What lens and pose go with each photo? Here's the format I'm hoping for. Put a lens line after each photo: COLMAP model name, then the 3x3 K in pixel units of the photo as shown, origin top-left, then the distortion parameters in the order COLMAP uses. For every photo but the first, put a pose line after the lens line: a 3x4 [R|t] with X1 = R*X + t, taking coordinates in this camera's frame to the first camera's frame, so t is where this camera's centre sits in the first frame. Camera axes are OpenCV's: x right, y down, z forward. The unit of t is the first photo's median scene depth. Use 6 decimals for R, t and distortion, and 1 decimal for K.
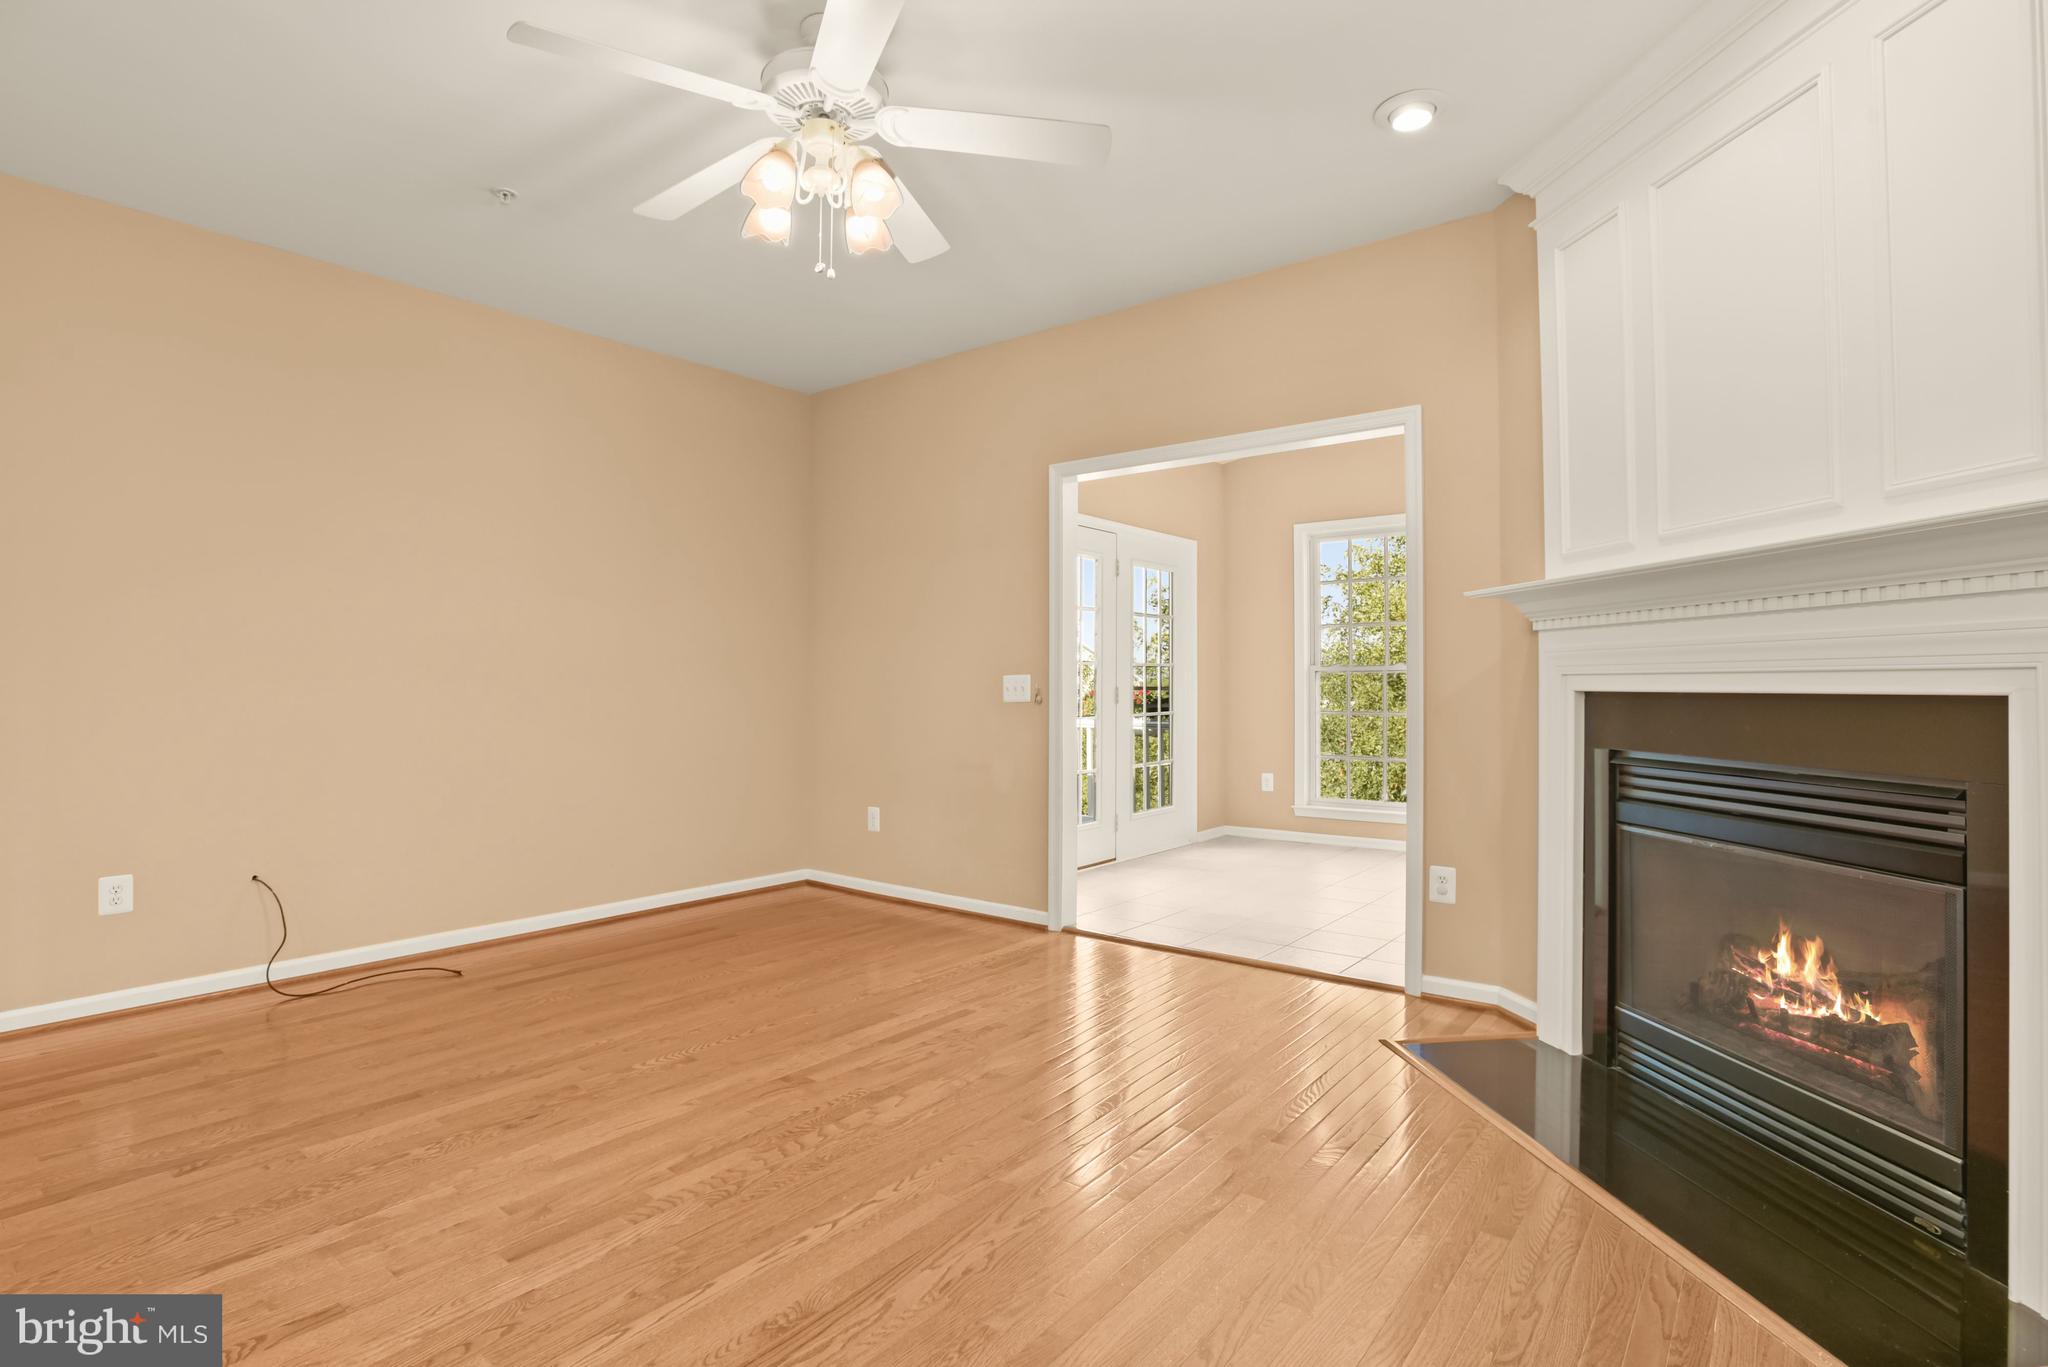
lens RADIAL K [[994.5, 0, 999.0], [0, 994.5, 652.6], [0, 0, 1]] dist [-0.042387, 0.014442]
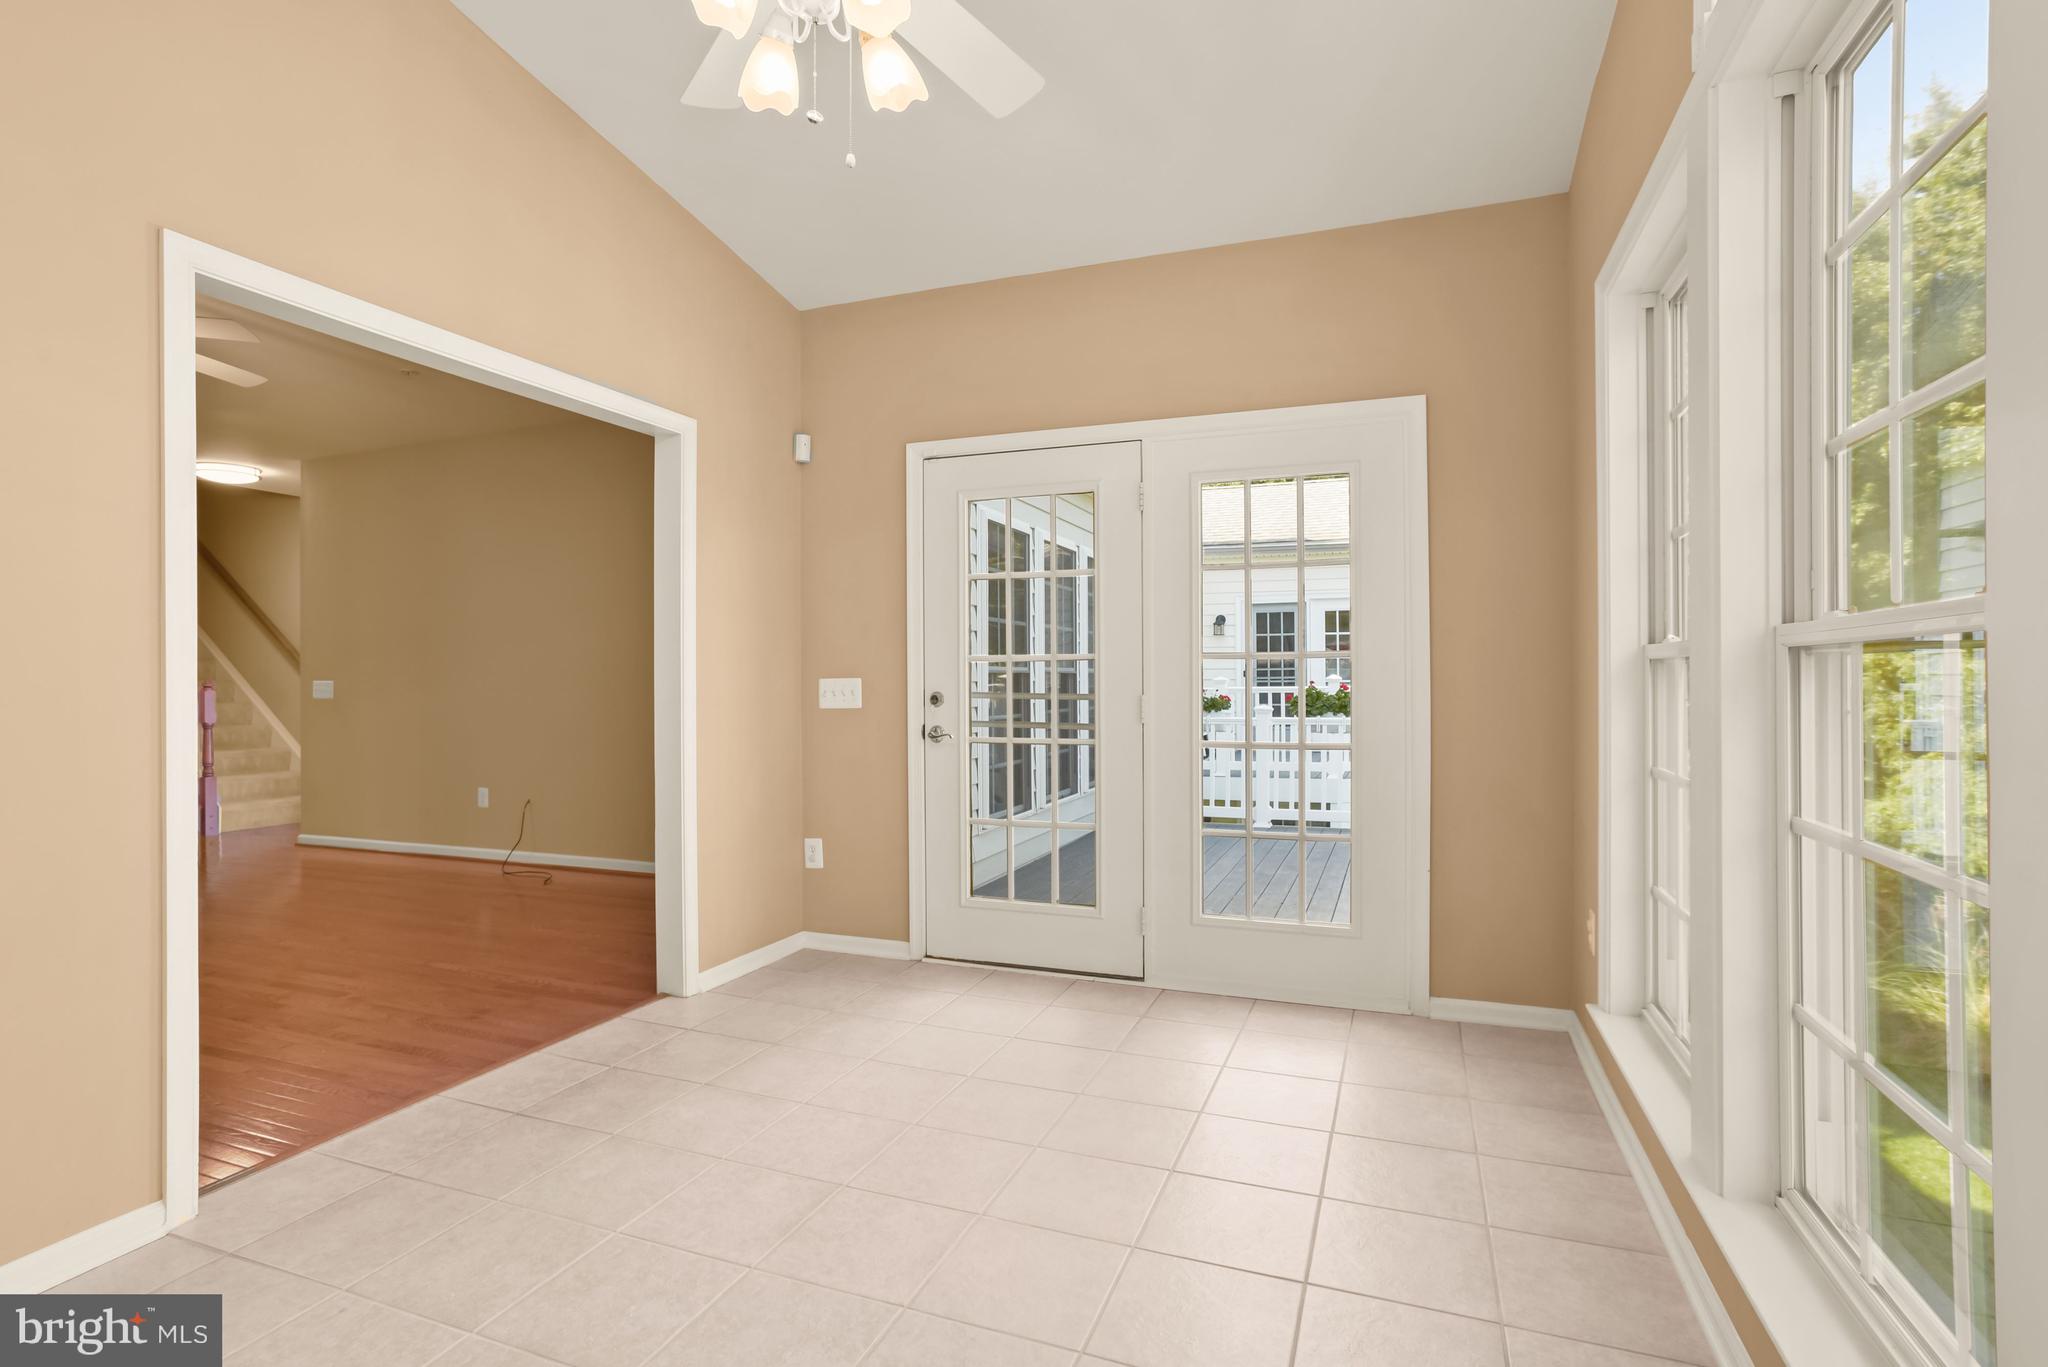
lens RADIAL K [[994.5, 0, 1039.6], [0, 994.5, 672.4], [0, 0, 1]] dist [-0.042387, 0.014442]
pose [[0.326174, -0.003176, -0.945304, 0.763890], [0.031877, 0.999463, 0.007641, 0.016220], [0.944772, -0.032626, 0.326100, 0.859310]]
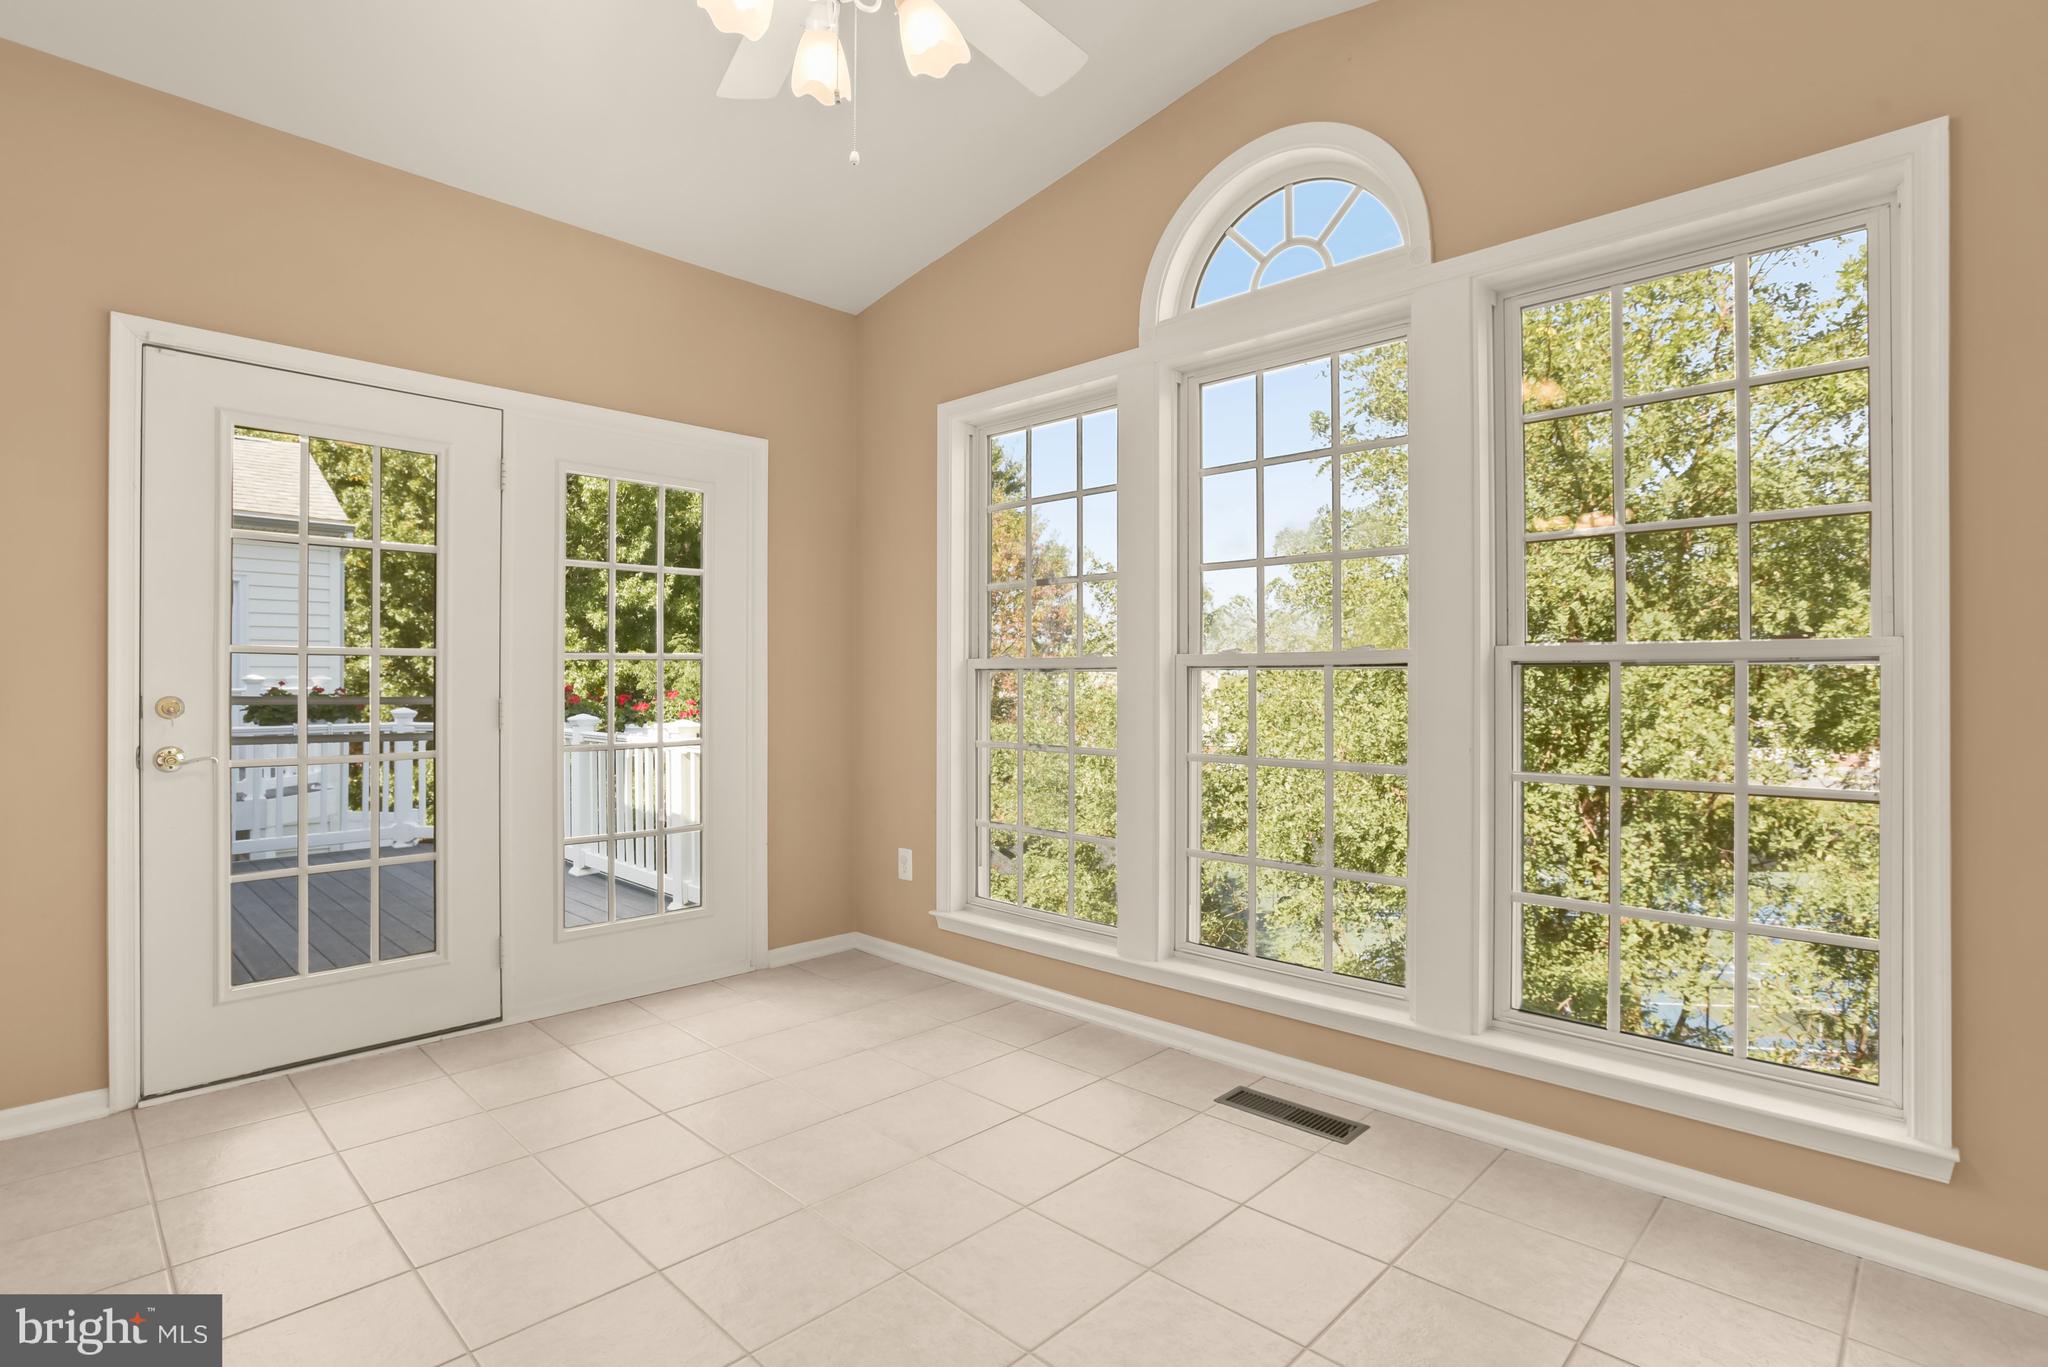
lens RADIAL K [[994.5, 0, 1020.3], [0, 994.5, 682.2], [0, 0, 1]] dist [-0.042387, 0.014442]
pose [[0.996621, 0.001949, -0.082112, 0.503954], [0.000605, 0.999517, 0.031071, 0.011498], [0.082133, -0.031016, 0.996139, 0.578872]]
